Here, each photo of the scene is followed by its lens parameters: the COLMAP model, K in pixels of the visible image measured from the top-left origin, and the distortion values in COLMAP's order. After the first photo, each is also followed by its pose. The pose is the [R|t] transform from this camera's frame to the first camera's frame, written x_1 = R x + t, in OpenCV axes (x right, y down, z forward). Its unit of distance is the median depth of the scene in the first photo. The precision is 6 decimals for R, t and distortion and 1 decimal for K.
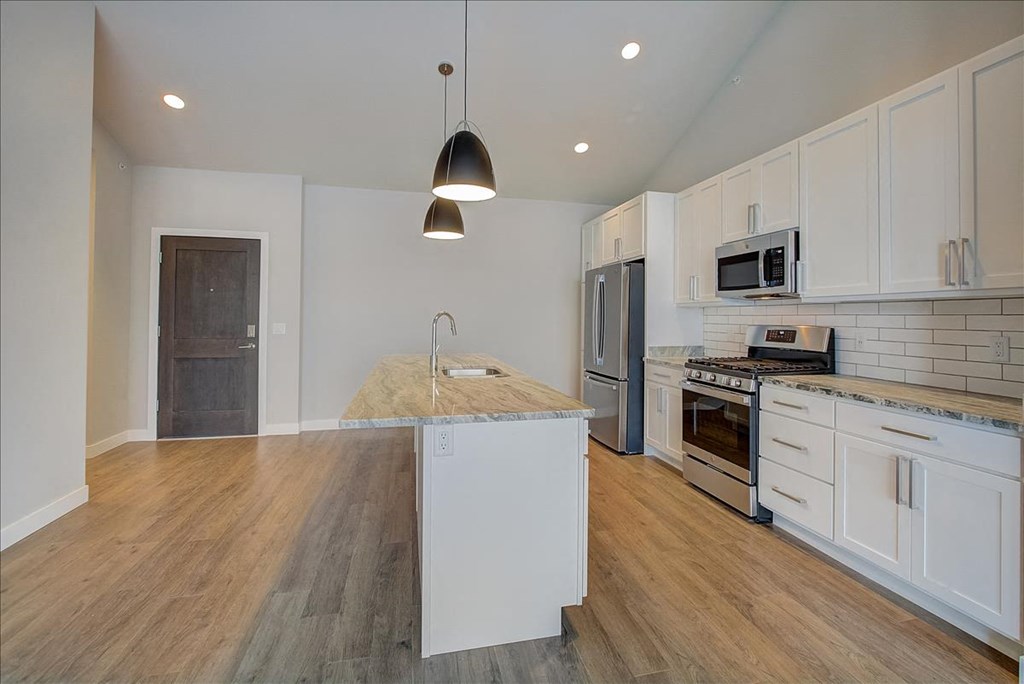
lens RADIAL K [[488.2, 0, 512.4], [0, 488.2, 310.0], [0, 0, 1]] dist [-0.000550, 0.000320]
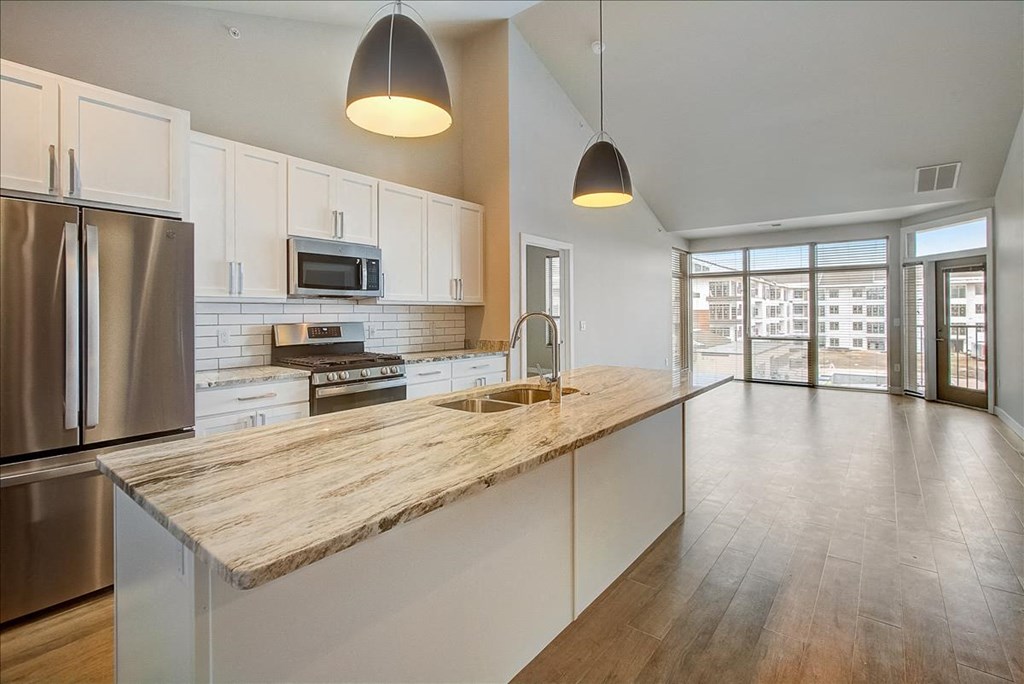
lens RADIAL K [[488.2, 0, 512.4], [0, 488.2, 310.0], [0, 0, 1]] dist [-0.000550, 0.000320]
pose [[-0.642997, 0.005397, 0.765850, -0.640325], [-0.006648, 0.999898, -0.012628, 0.014758], [-0.765840, -0.013211, -0.642896, 1.530372]]
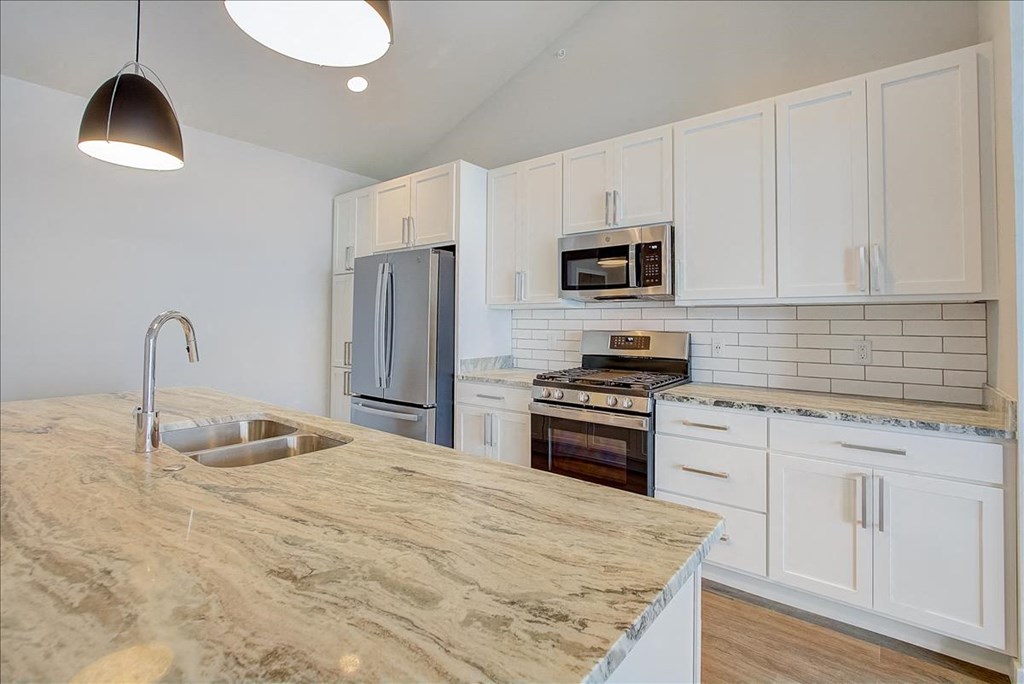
lens RADIAL K [[494.4, 0, 529.6], [0, 494.4, 307.8], [0, 0, 1]] dist [-0.004056, -0.000654]
pose [[0.773475, 0.015054, 0.633648, -0.188270], [-0.008749, 0.999876, -0.013075, 0.002715], [-0.633767, 0.004570, 0.773511, 0.454665]]
